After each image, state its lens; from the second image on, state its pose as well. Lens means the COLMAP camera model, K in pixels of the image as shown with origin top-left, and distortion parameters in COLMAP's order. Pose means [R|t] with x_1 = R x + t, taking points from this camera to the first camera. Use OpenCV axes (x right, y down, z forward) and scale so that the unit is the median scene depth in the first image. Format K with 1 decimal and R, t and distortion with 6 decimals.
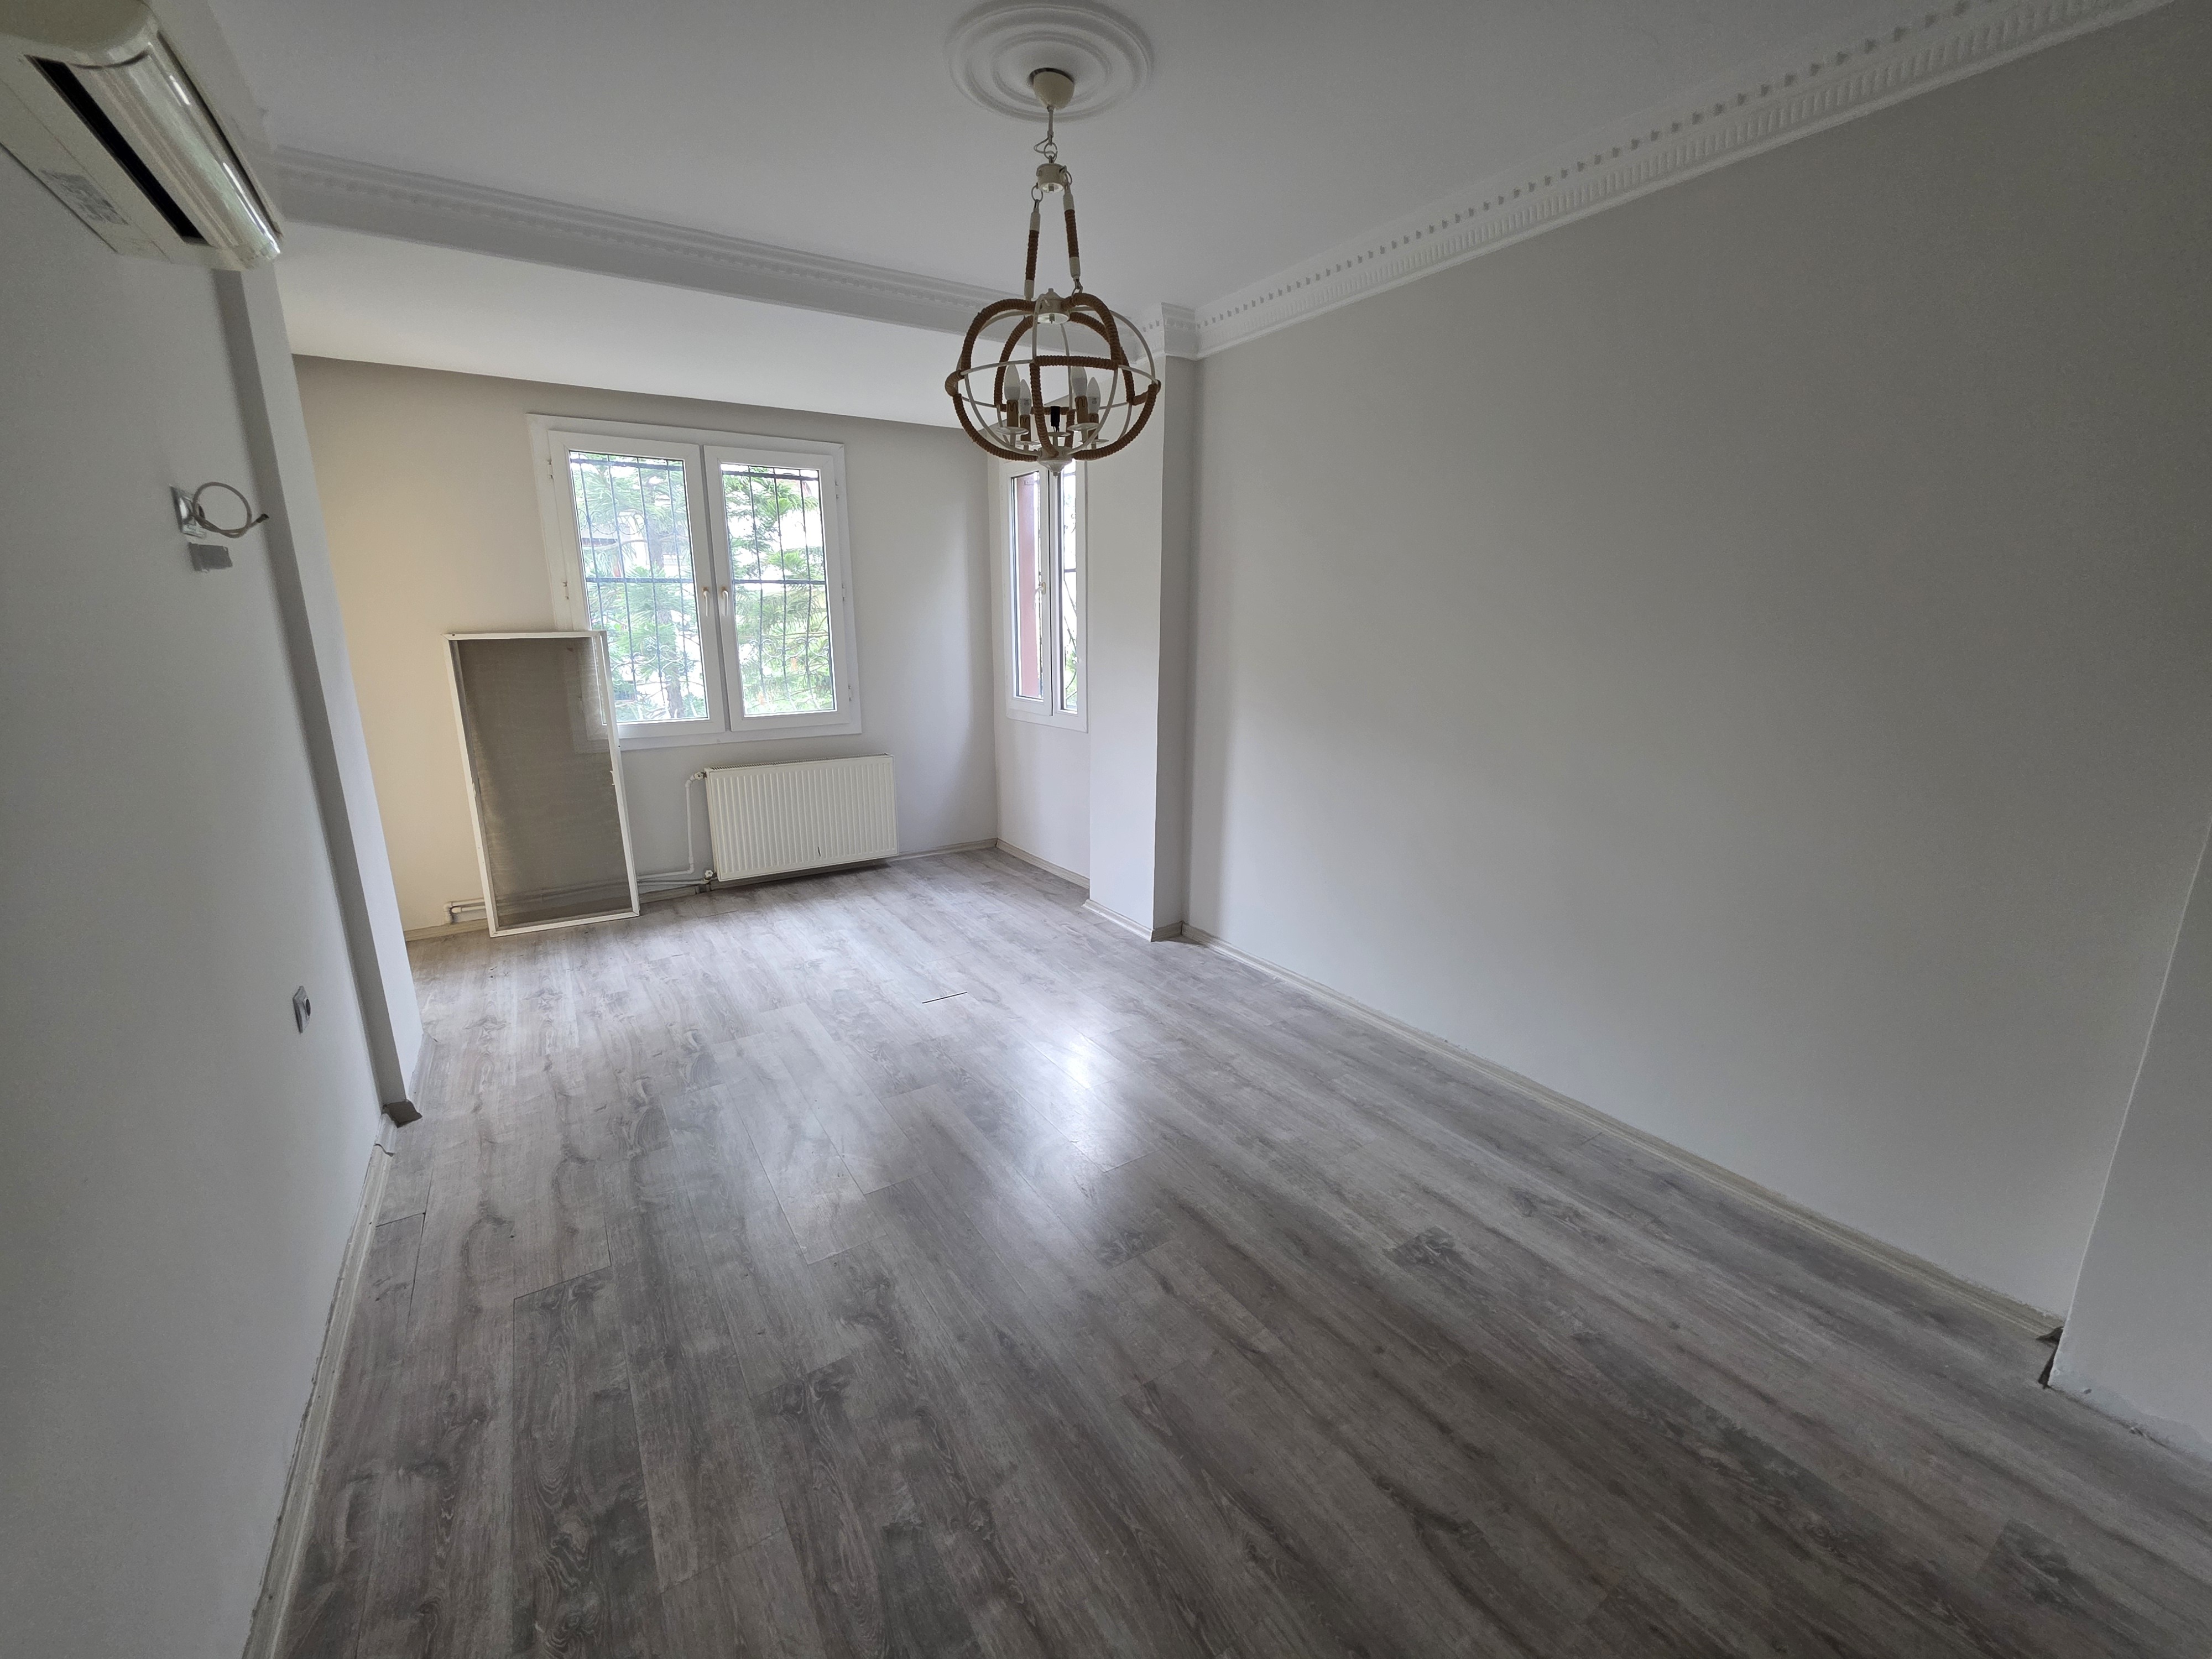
lens RADIAL K [[891.3, 0, 1113.8], [0, 891.3, 822.6], [0, 0, 1]] dist [-0.006654, -0.000047]
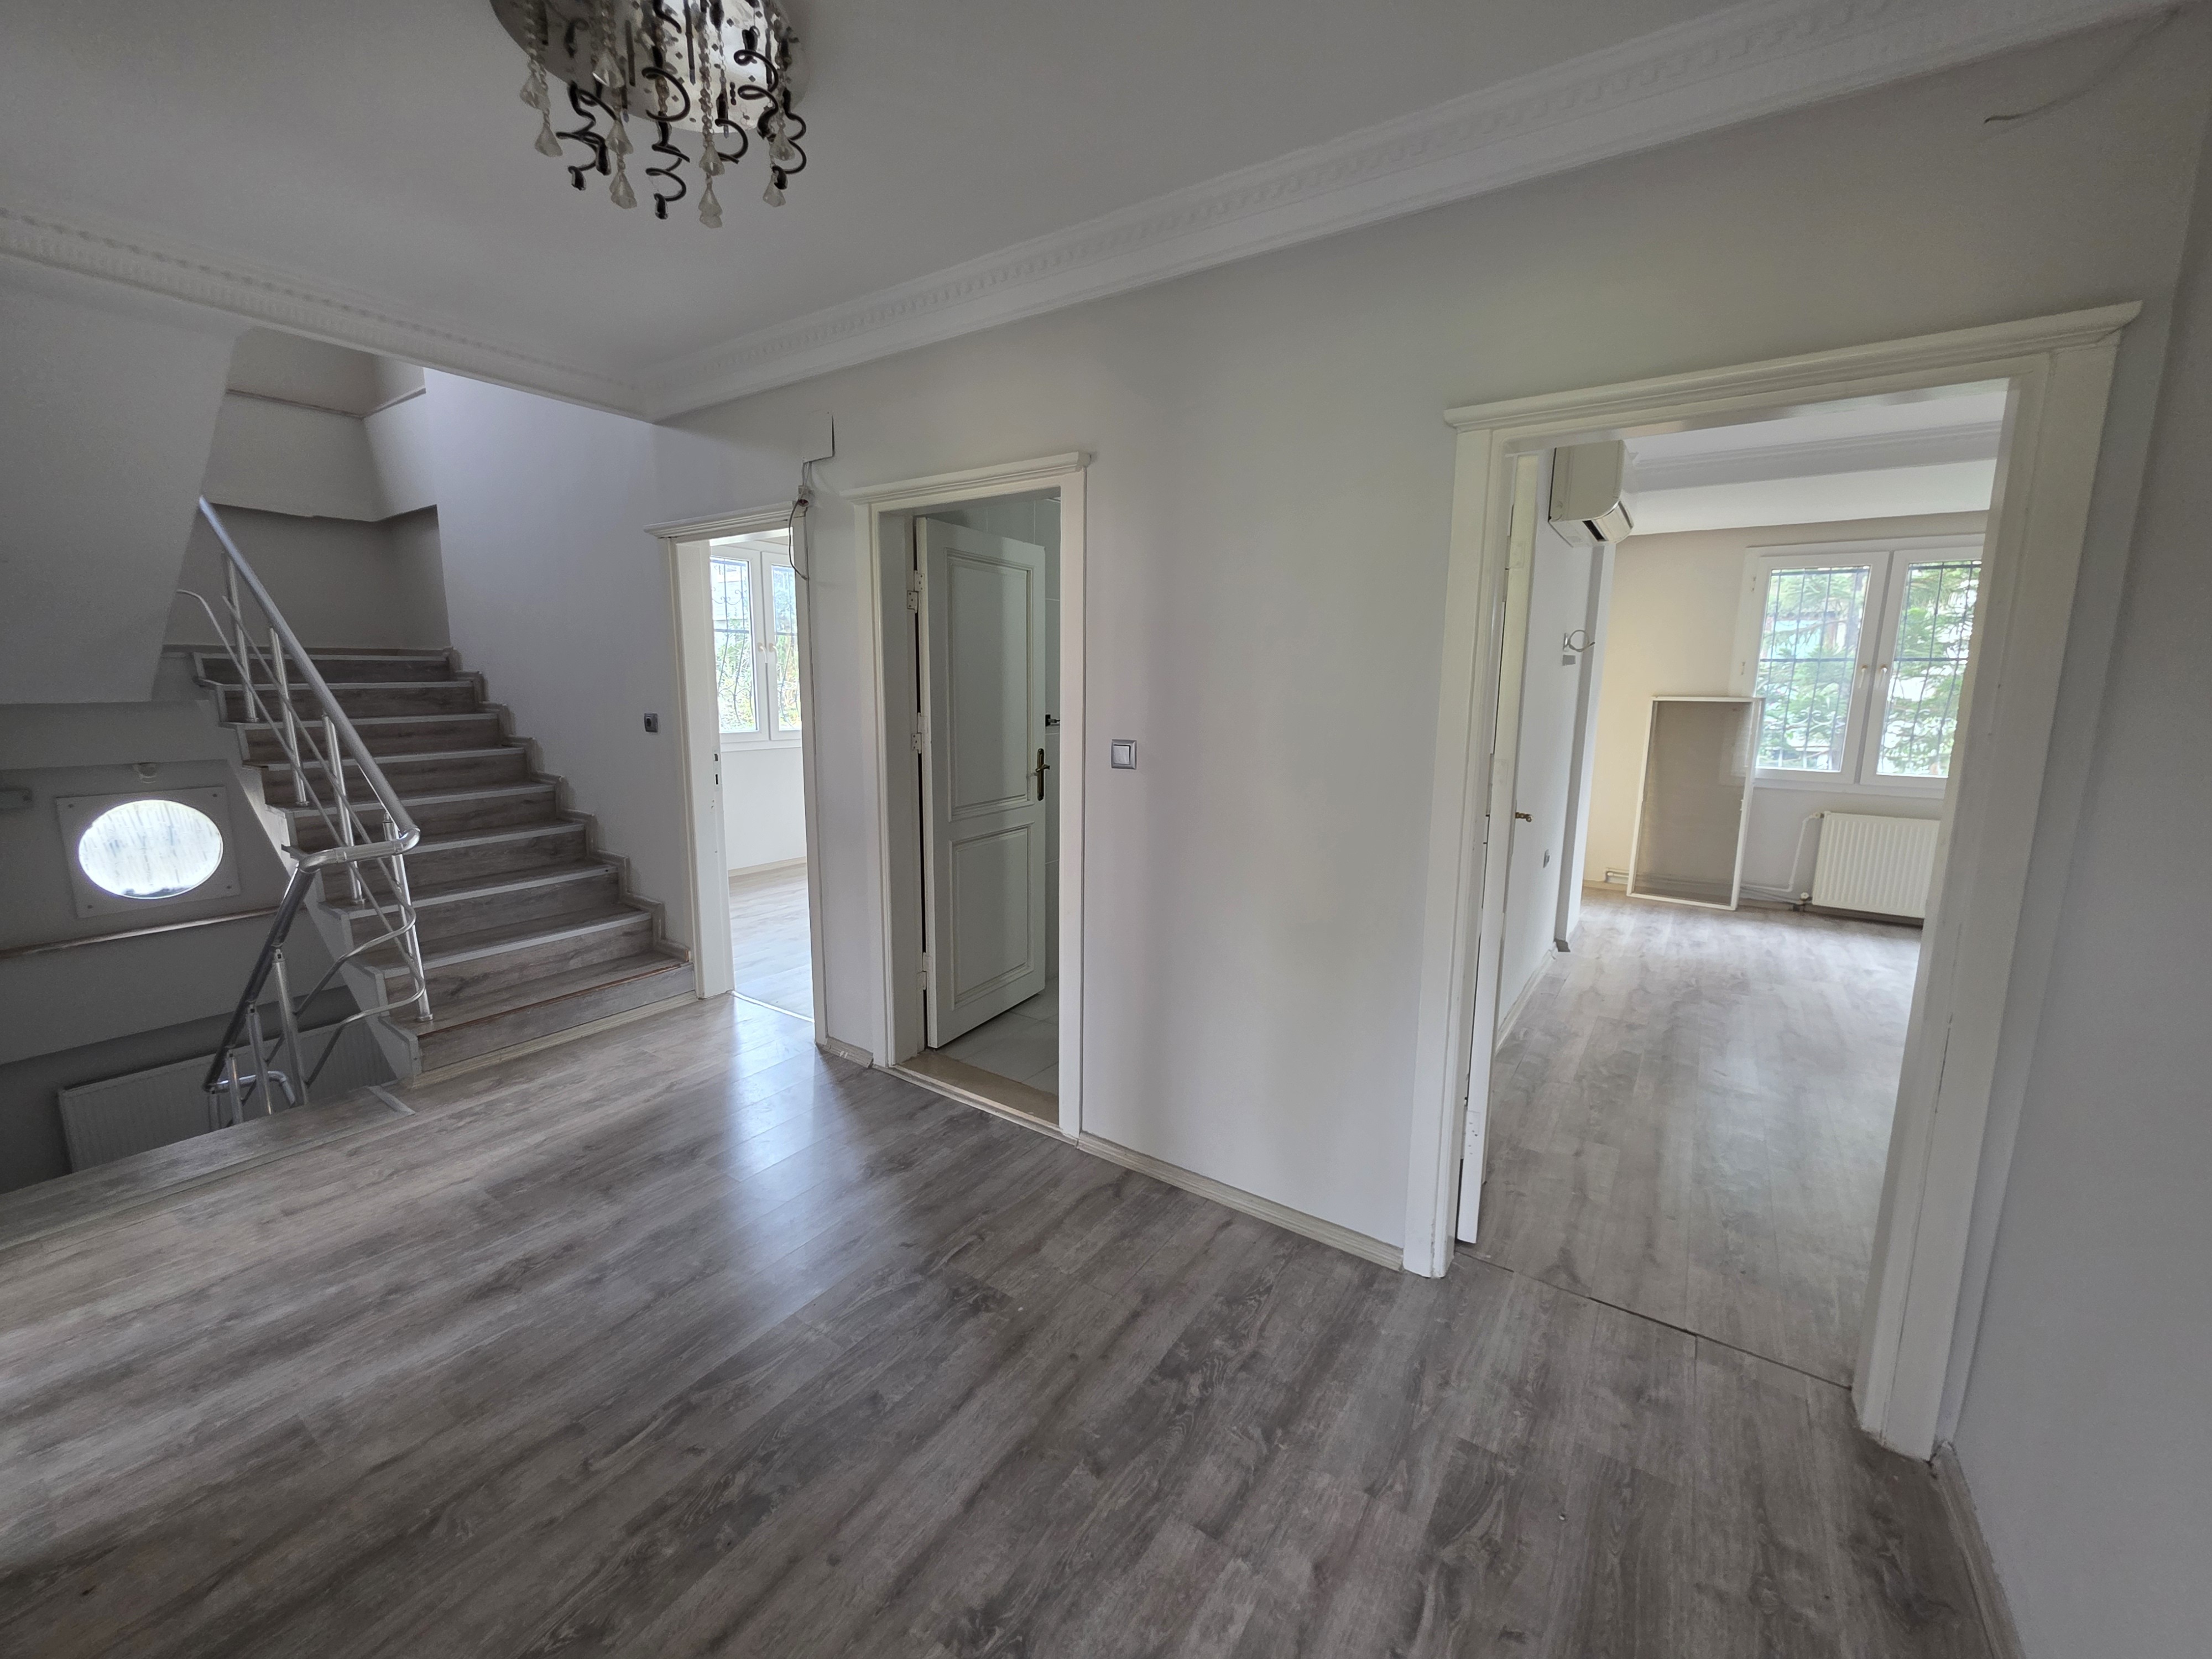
lens RADIAL K [[890.6, 0, 1092.5], [0, 890.6, 820.1], [0, 0, 1]] dist [0.003556, -0.000354]
pose [[0.373265, 0.154012, -0.914852, 0.326796], [-0.223007, 0.972105, 0.072662, 0.098631], [0.900523, 0.176896, 0.397199, -0.441524]]
